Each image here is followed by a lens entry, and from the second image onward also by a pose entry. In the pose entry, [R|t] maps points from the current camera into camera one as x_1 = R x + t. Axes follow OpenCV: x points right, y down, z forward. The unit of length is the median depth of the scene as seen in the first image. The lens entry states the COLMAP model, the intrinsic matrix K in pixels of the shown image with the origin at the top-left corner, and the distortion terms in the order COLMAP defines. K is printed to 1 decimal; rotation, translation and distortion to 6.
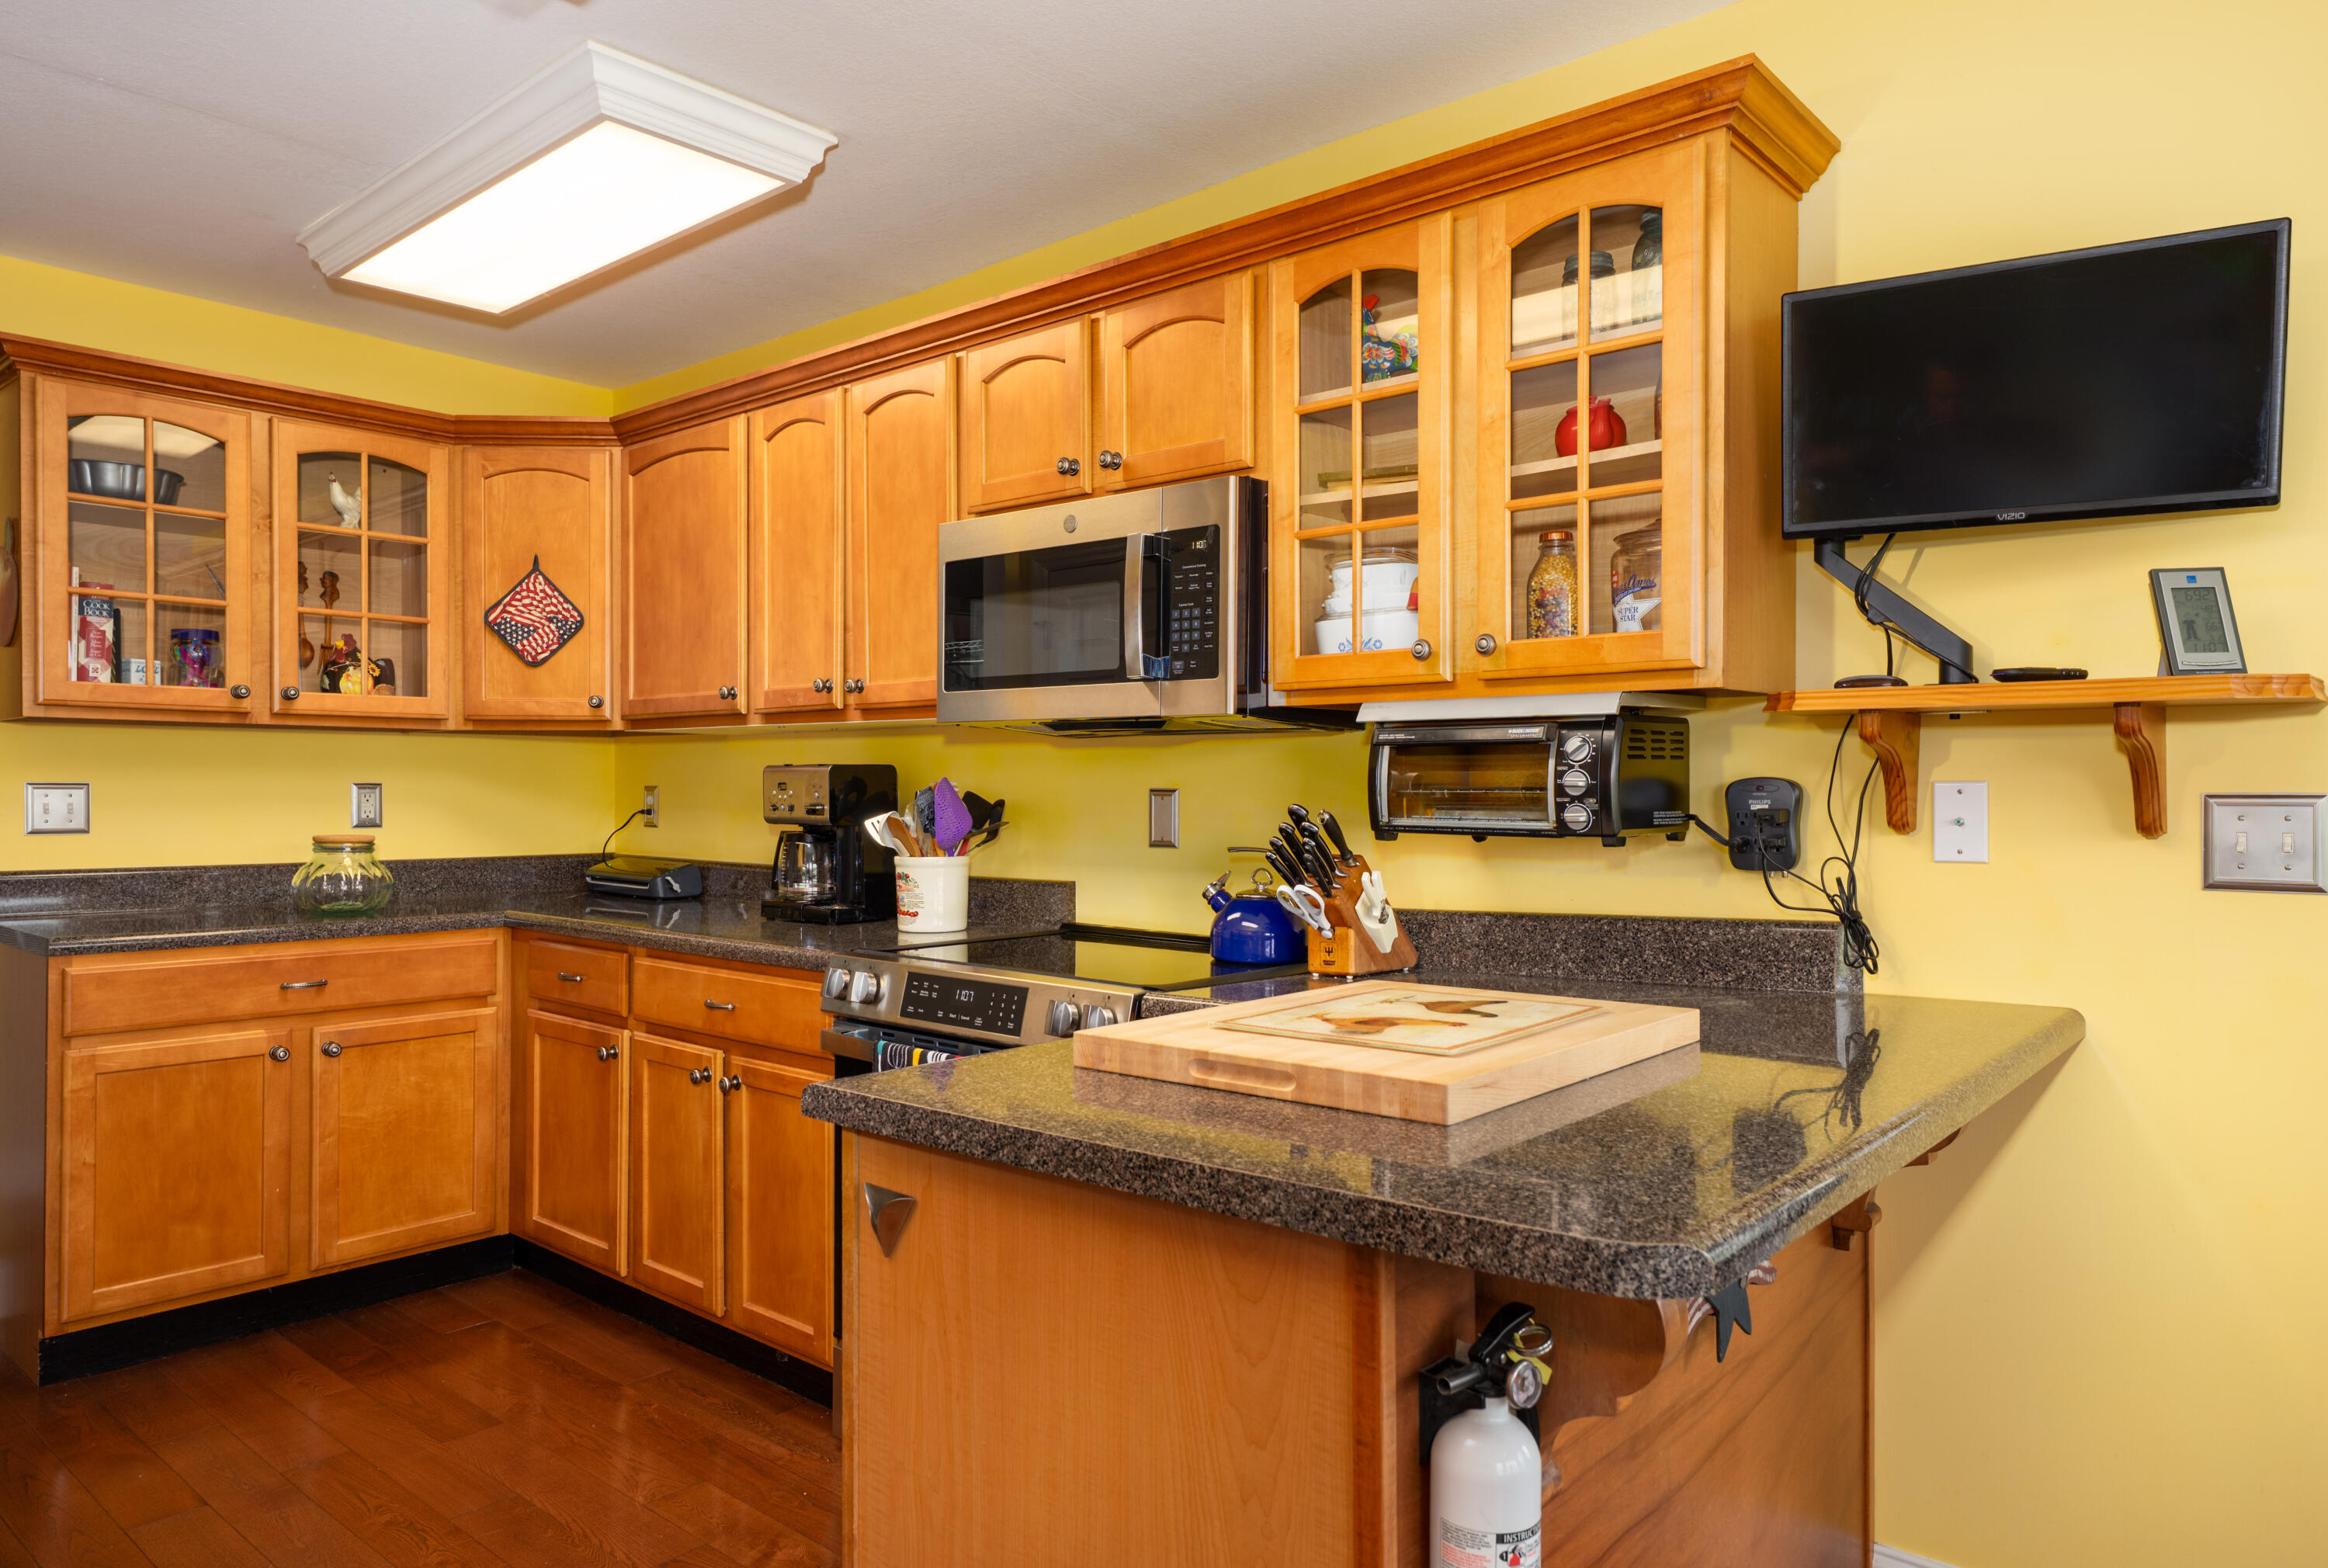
lens RADIAL K [[1492.4, 0, 1169.6], [0, 1492.4, 788.8], [0, 0, 1]] dist [-0.003865, -0.000603]
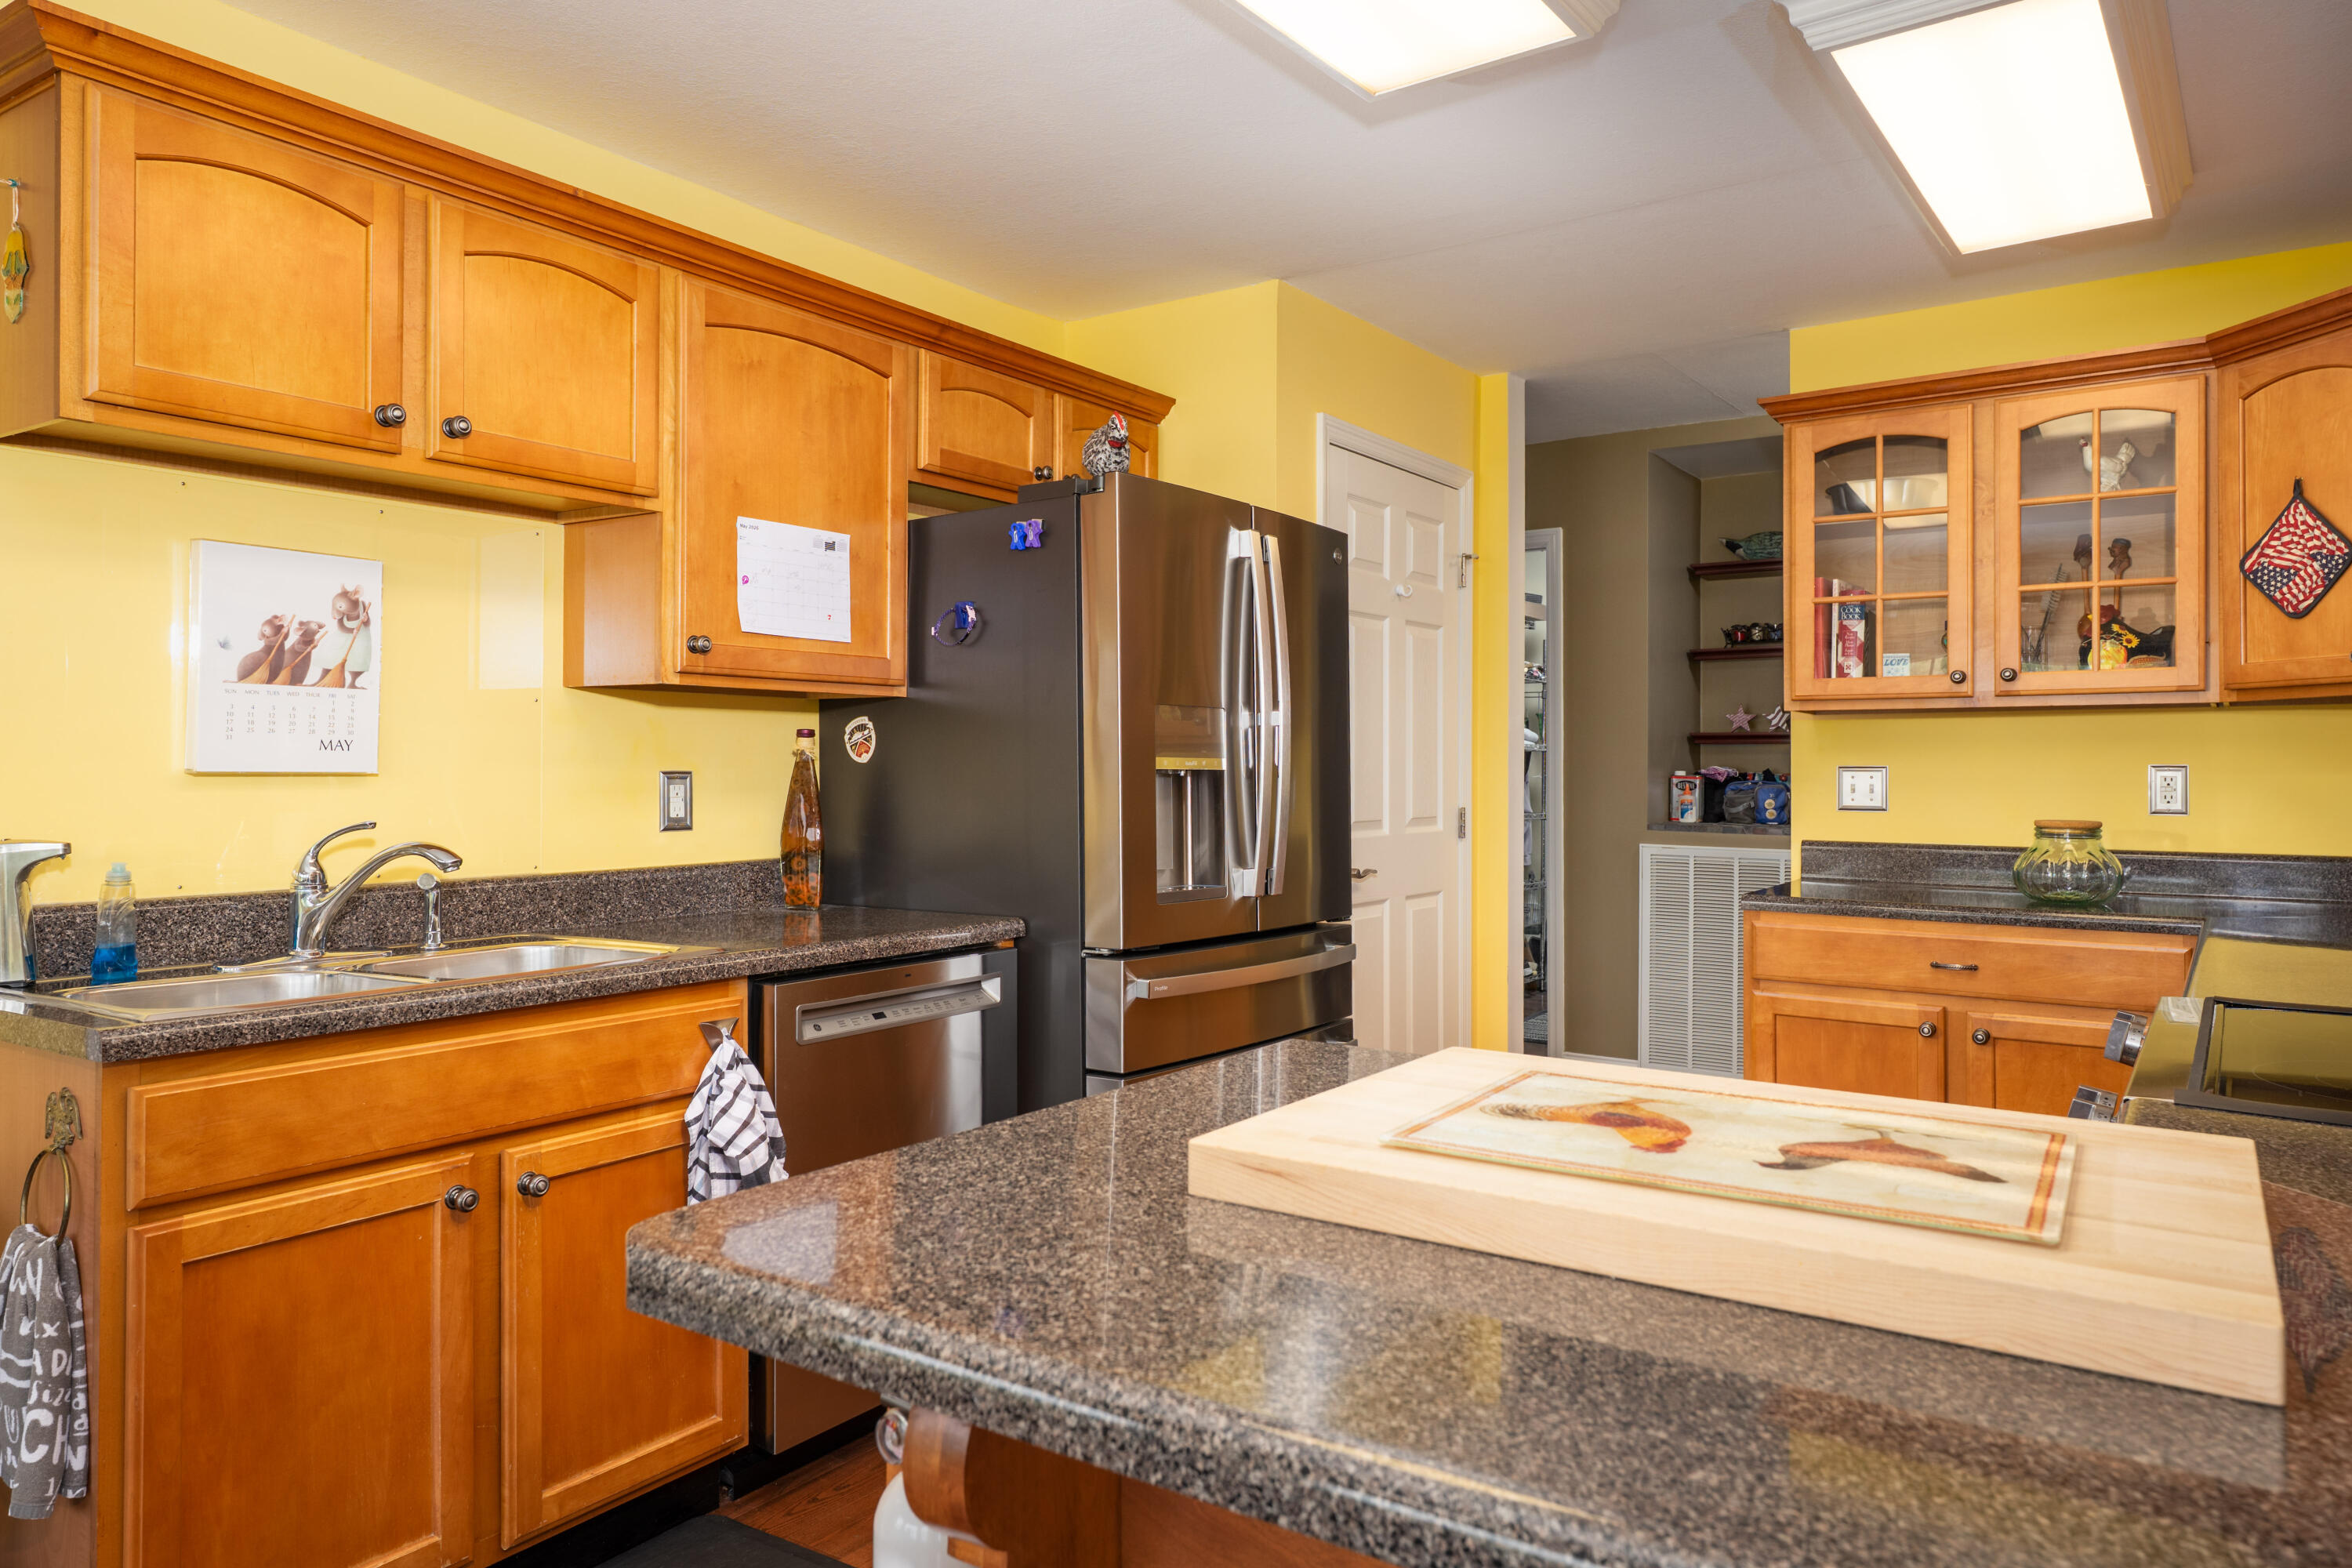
lens RADIAL K [[1507.8, 0, 1183.2], [0, 1507.8, 774.3], [0, 0, 1]] dist [-0.003865, -0.000603]
pose [[0.108360, -0.000944, -0.994111, 0.333205], [-0.000321, 0.999999, -0.000984, 0.003084], [0.994112, 0.000426, 0.108359, 0.336611]]
